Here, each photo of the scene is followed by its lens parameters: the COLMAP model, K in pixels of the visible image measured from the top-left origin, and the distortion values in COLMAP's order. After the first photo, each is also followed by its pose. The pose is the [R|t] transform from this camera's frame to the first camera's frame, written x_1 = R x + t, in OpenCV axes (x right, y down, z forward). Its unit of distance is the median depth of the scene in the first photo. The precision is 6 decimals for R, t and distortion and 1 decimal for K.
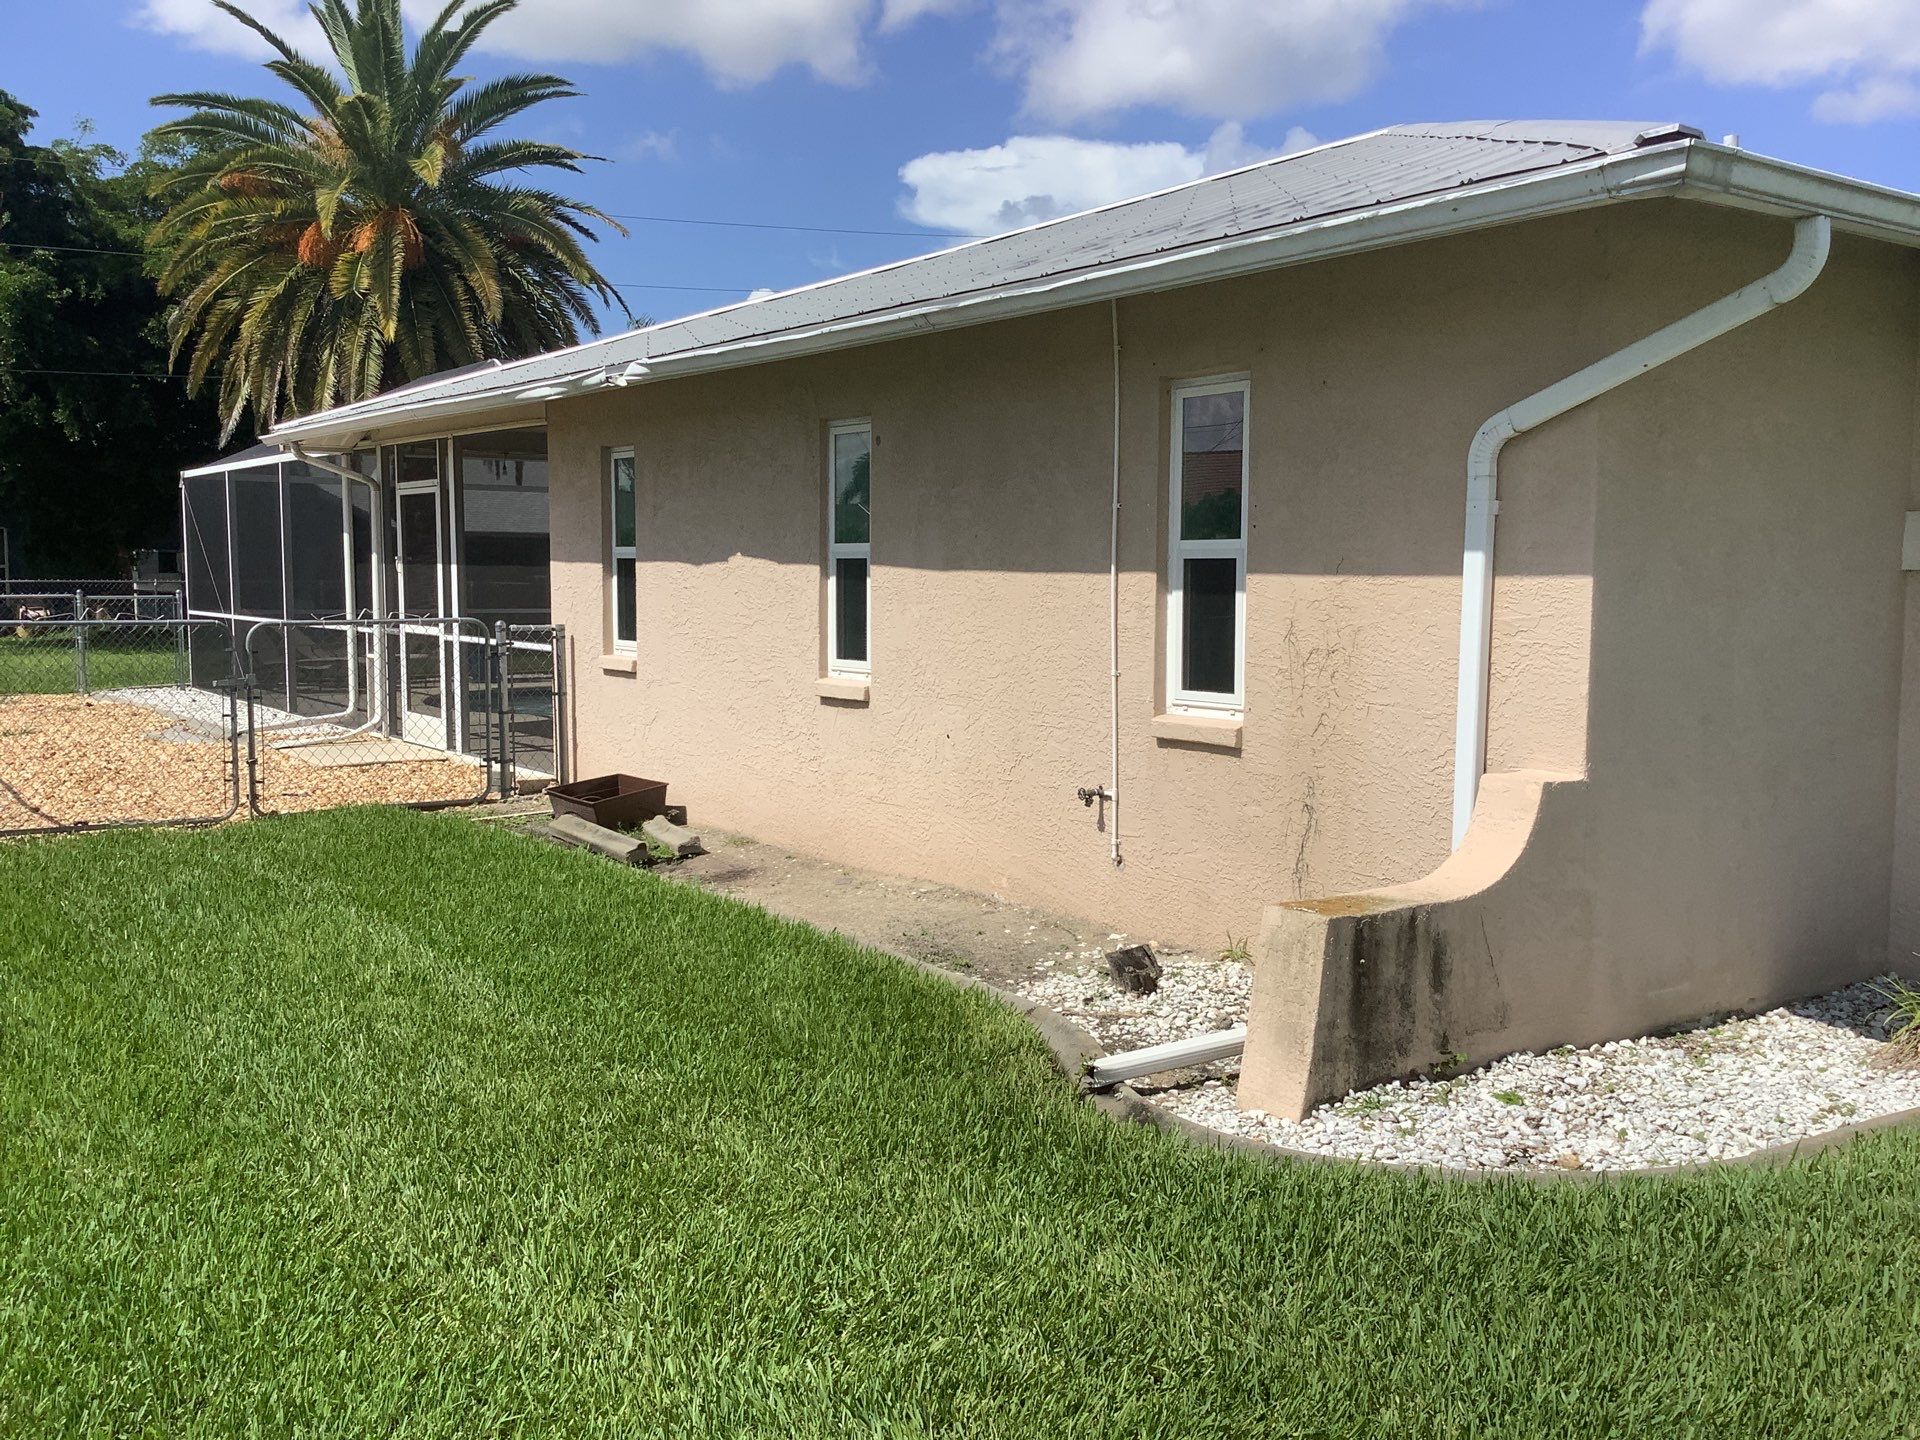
lens RADIAL K [[1640.9, 0, 946.3], [0, 1640.9, 726.1], [0, 0, 1]] dist [0.001555, -0.061421]
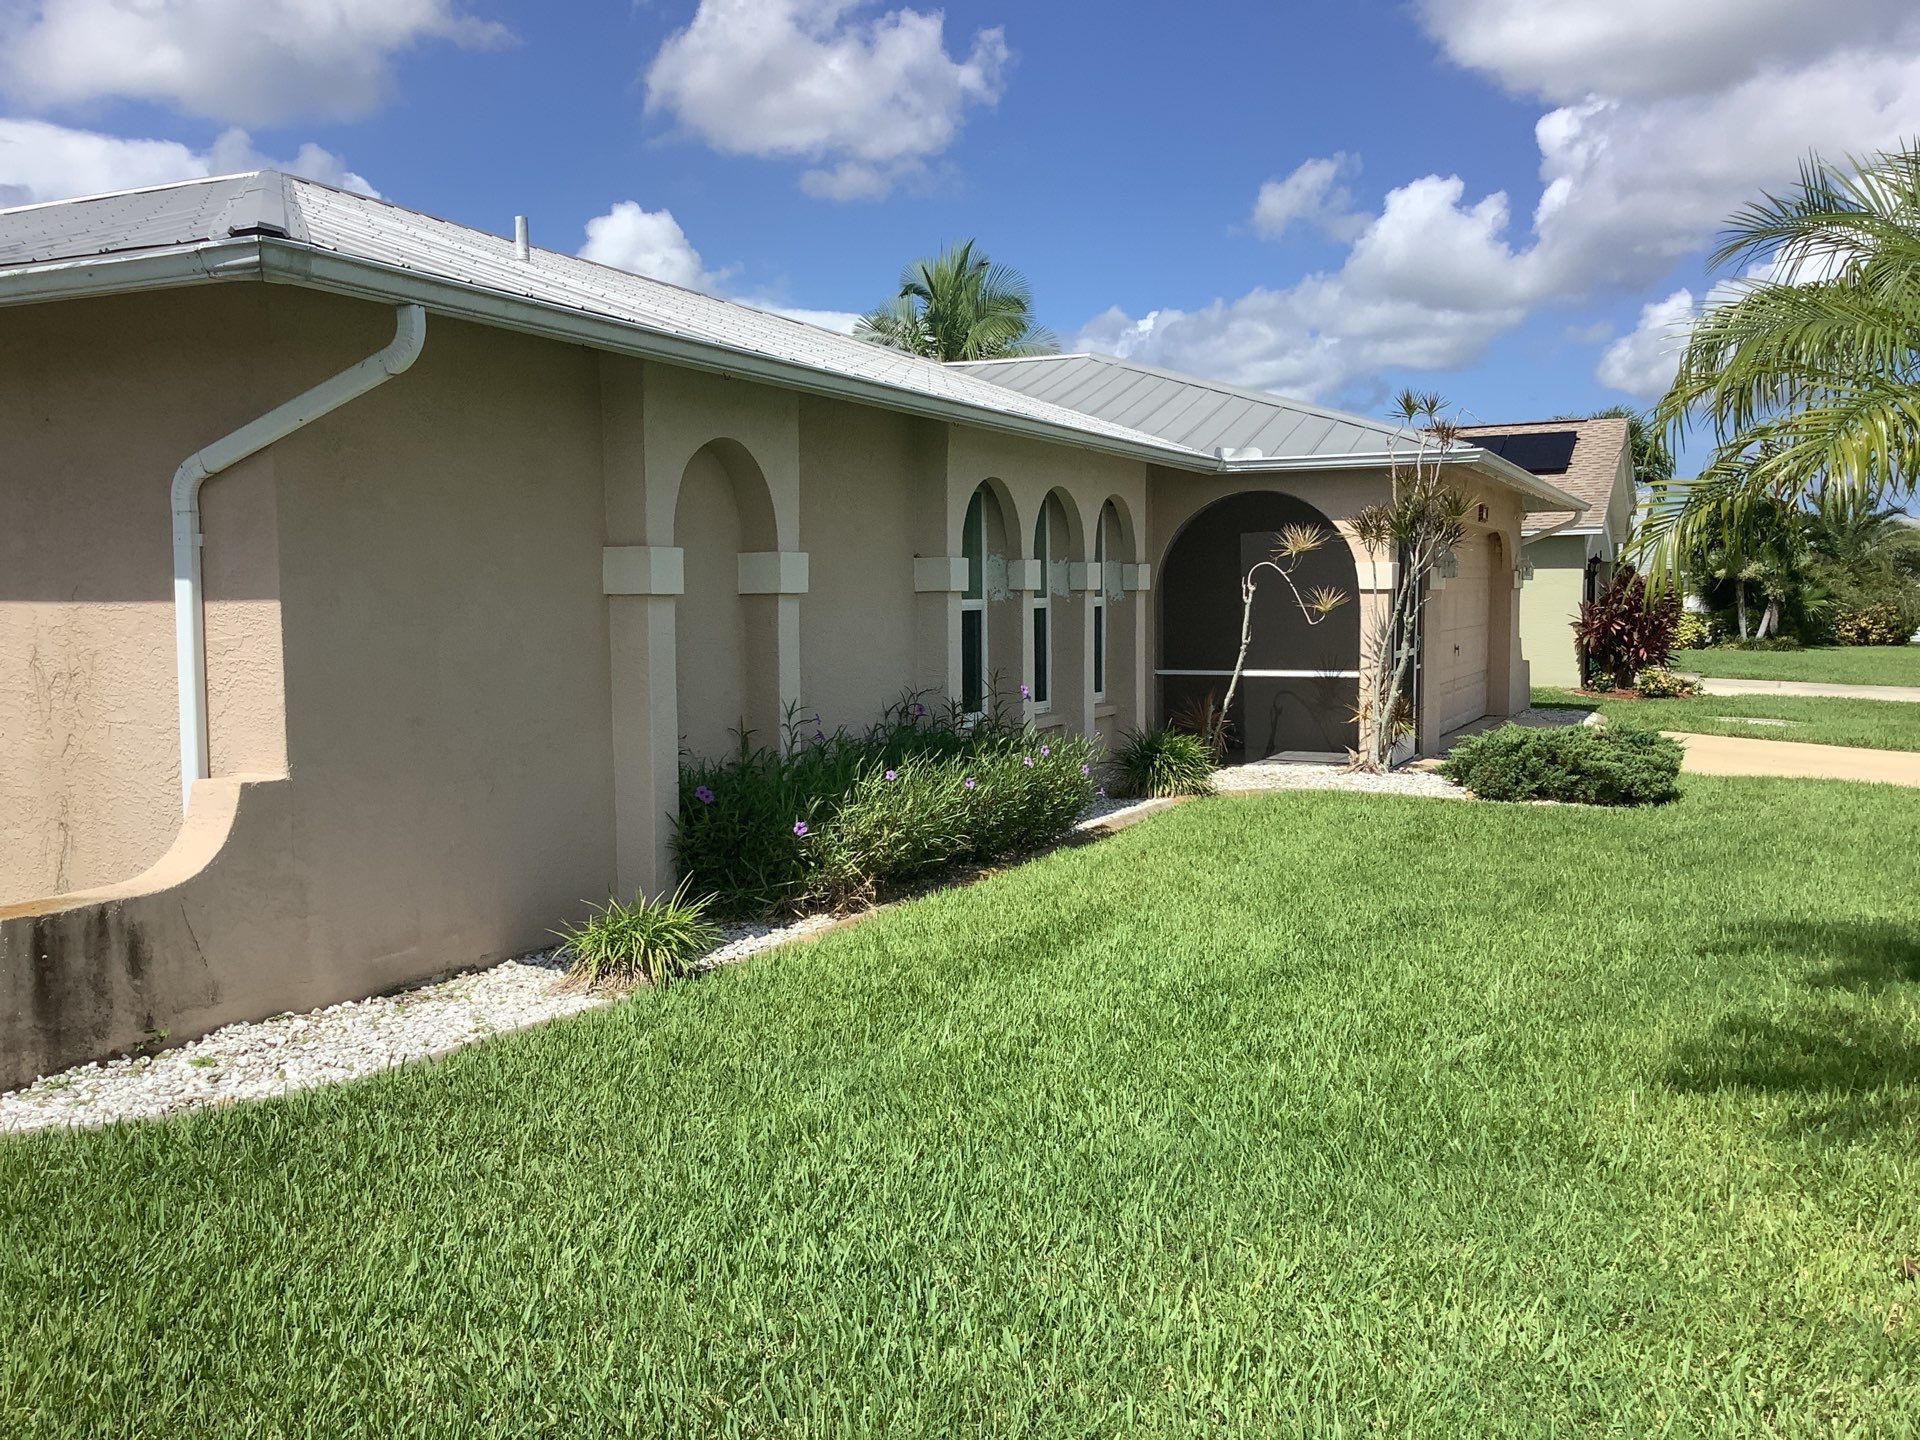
lens RADIAL K [[1640.9, 0, 965.1], [0, 1640.9, 733.6], [0, 0, 1]] dist [0.001555, -0.061421]
pose [[0.844548, -0.052735, 0.532877, 0.192511], [0.059592, 0.998213, 0.004340, 0.026221], [-0.532154, 0.028090, 0.846181, -0.233996]]
